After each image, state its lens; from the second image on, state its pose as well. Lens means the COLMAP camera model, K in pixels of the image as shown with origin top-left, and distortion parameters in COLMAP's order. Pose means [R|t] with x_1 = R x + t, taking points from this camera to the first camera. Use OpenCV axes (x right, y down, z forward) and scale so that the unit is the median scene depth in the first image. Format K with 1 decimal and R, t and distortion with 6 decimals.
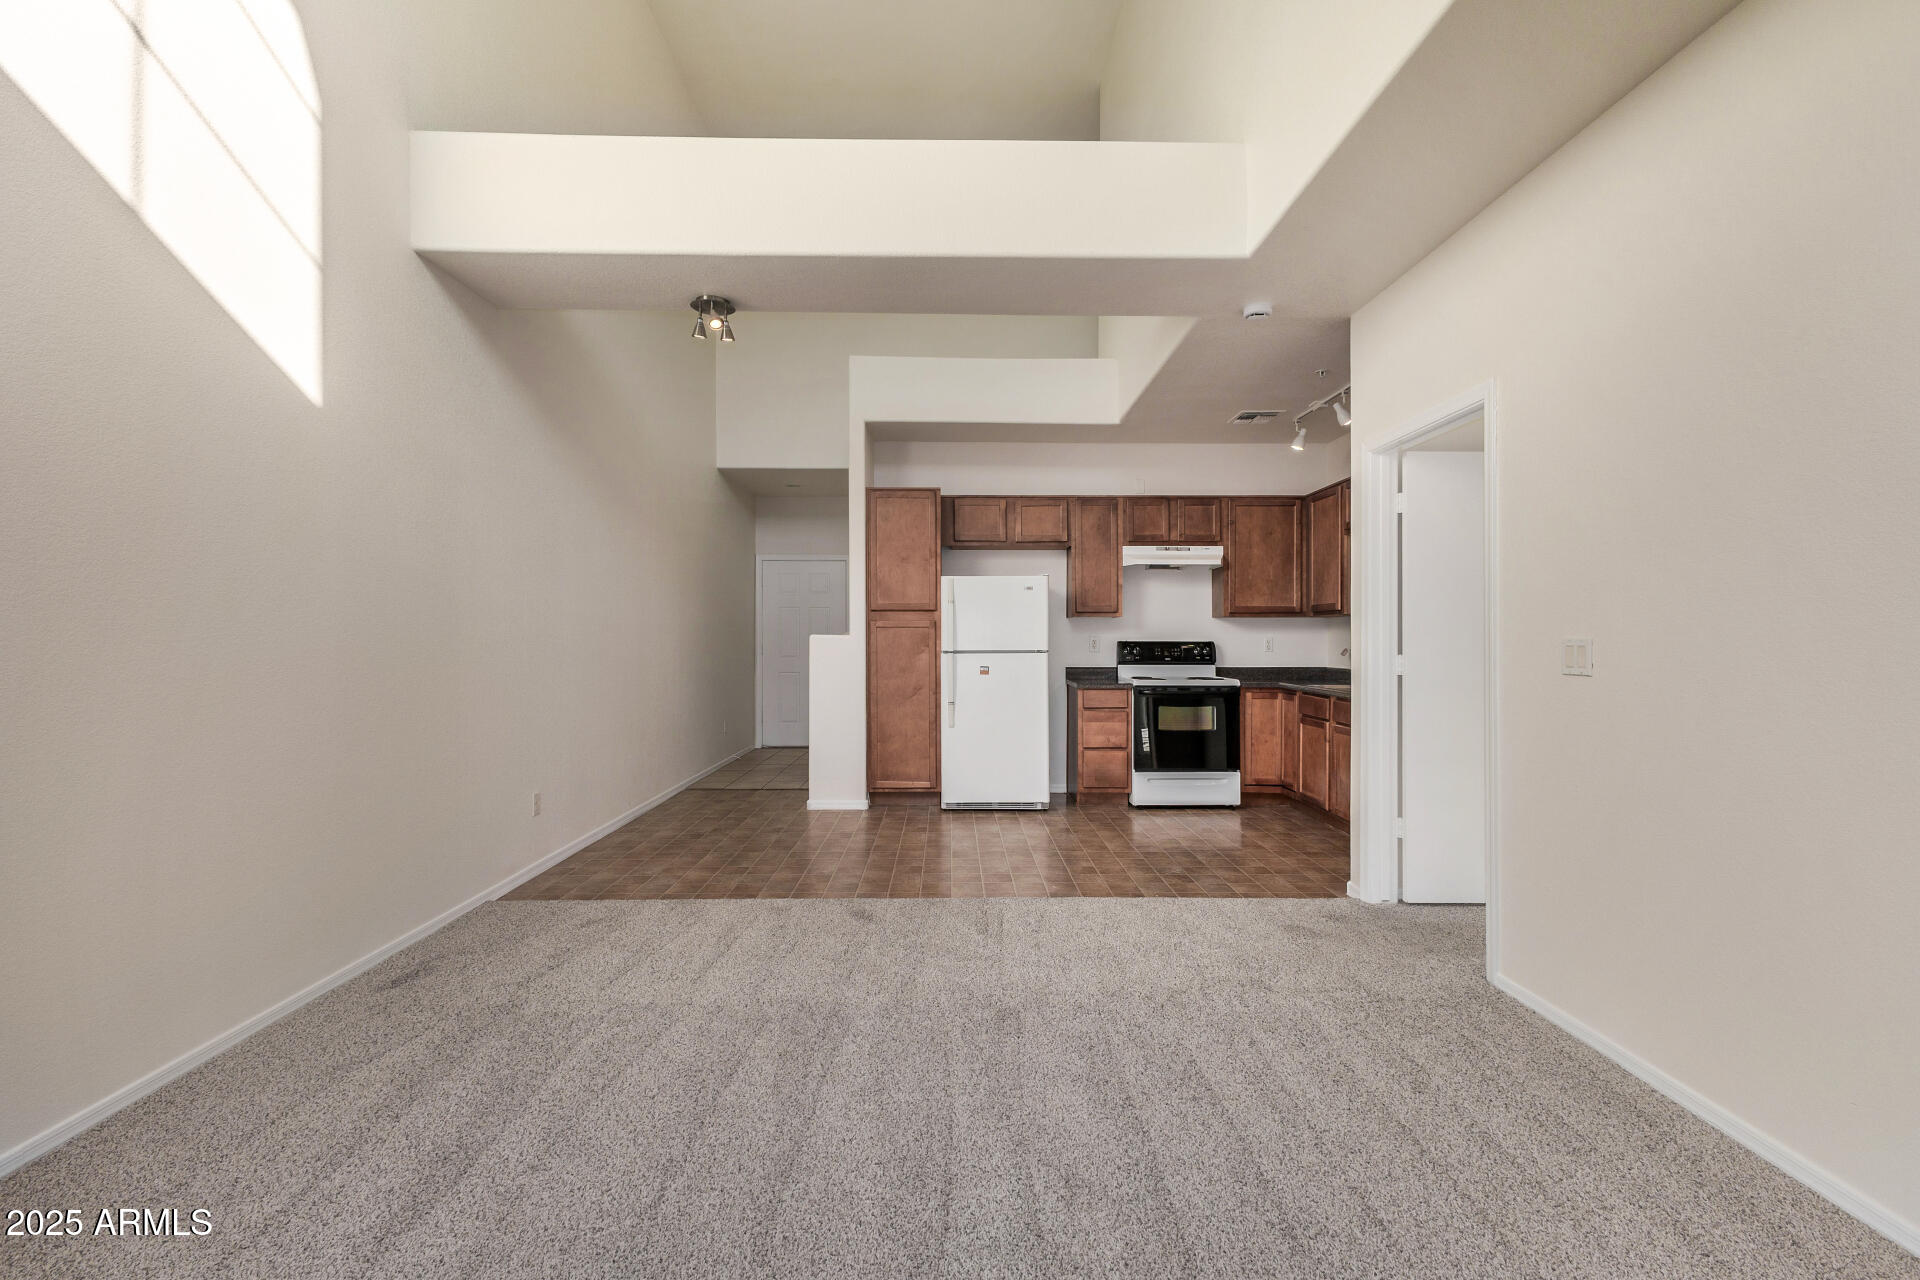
lens RADIAL K [[837.8, 0, 961.8], [0, 837.8, 637.0], [0, 0, 1]] dist [0.012012, -0.000049]
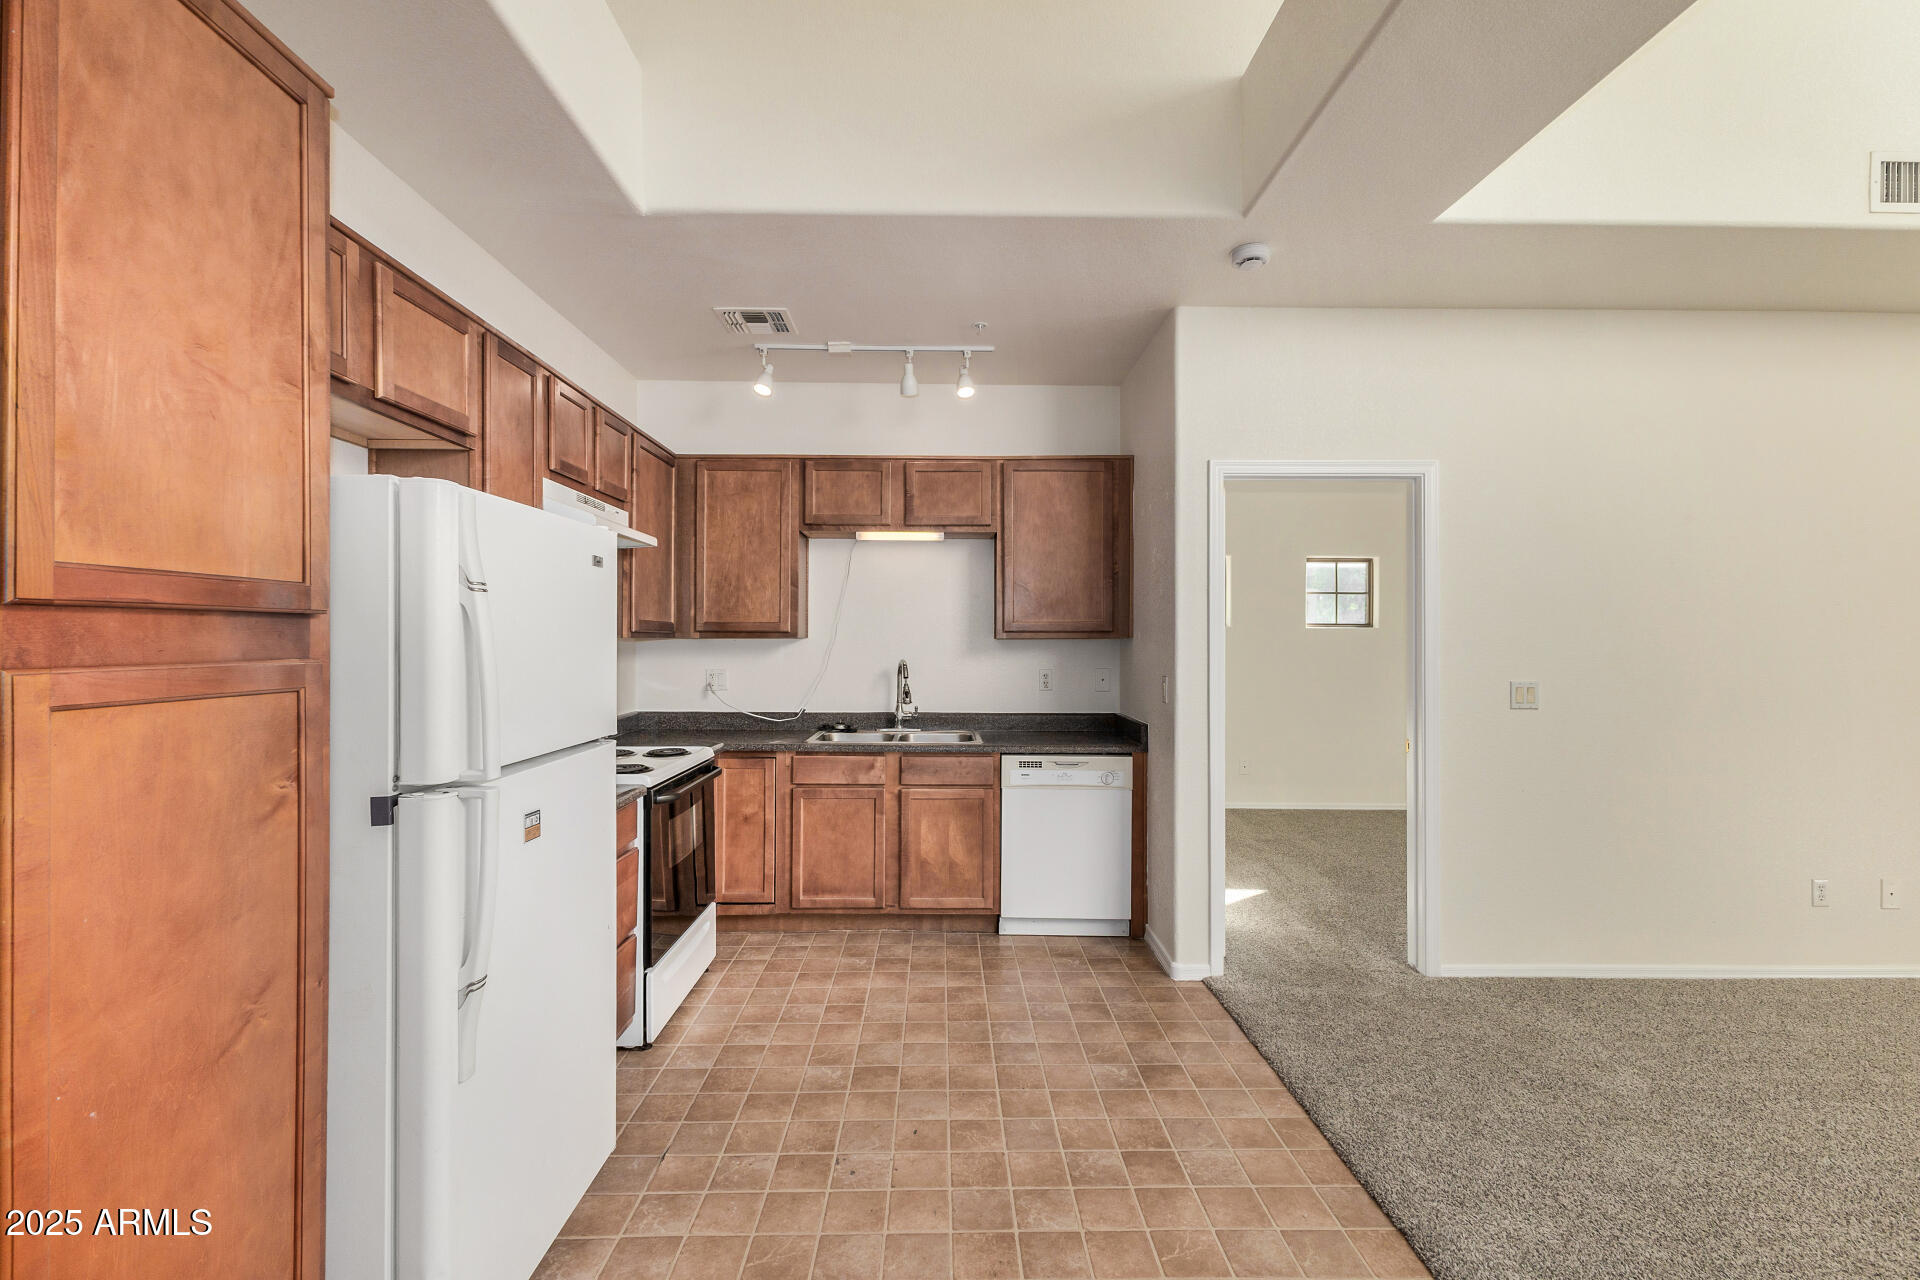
lens RADIAL K [[837.8, 0, 961.8], [0, 837.8, 637.0], [0, 0, 1]] dist [0.012012, -0.000049]
pose [[-0.006558, 0.003273, 0.999973, -0.262552], [-0.005241, 0.999981, -0.003308, -0.025724], [-0.999965, -0.005262, -0.006541, 0.821496]]
